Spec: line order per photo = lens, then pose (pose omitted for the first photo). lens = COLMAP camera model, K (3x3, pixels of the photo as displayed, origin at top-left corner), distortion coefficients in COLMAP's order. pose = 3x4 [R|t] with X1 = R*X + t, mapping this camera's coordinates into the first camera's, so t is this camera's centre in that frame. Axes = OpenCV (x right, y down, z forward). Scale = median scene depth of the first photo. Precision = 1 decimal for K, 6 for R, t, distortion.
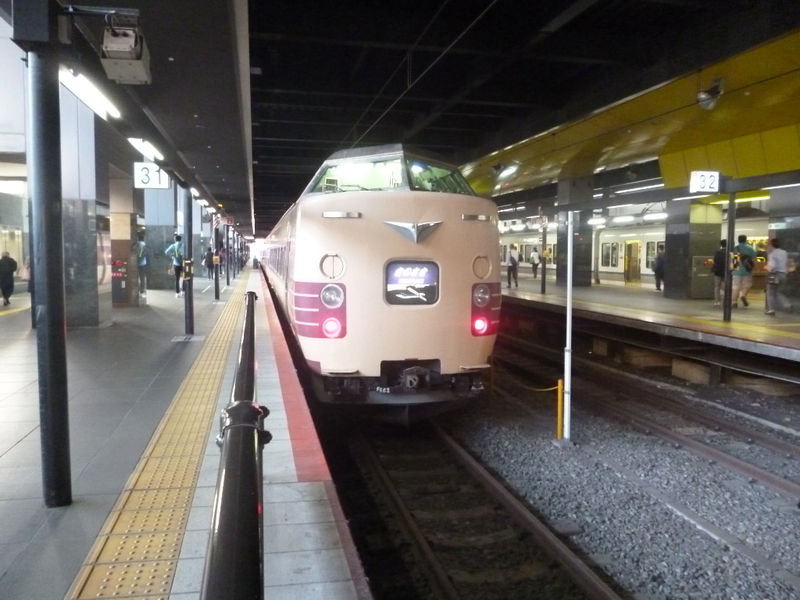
lens RADIAL K [[669.0, 0, 400.0], [0, 669.0, 300.0], [0, 0, 1]] dist [0.000388, 0.000375]
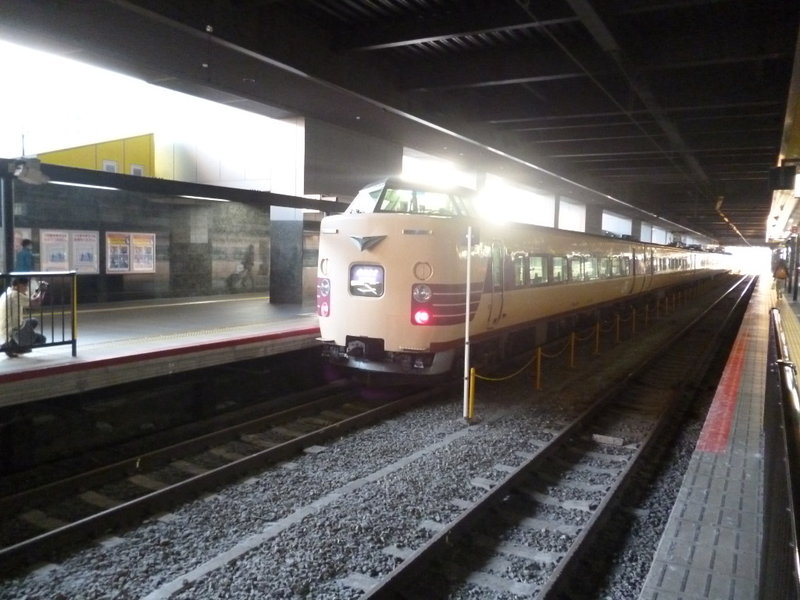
lens RADIAL K [[669.0, 0, 400.0], [0, 669.0, 300.0], [0, 0, 1]] dist [0.000388, 0.000375]
pose [[0.753307, 0.059348, -0.654985, 0.961330], [-0.068141, 0.997603, 0.012023, -0.006709], [0.654129, 0.035574, 0.755546, 0.014742]]
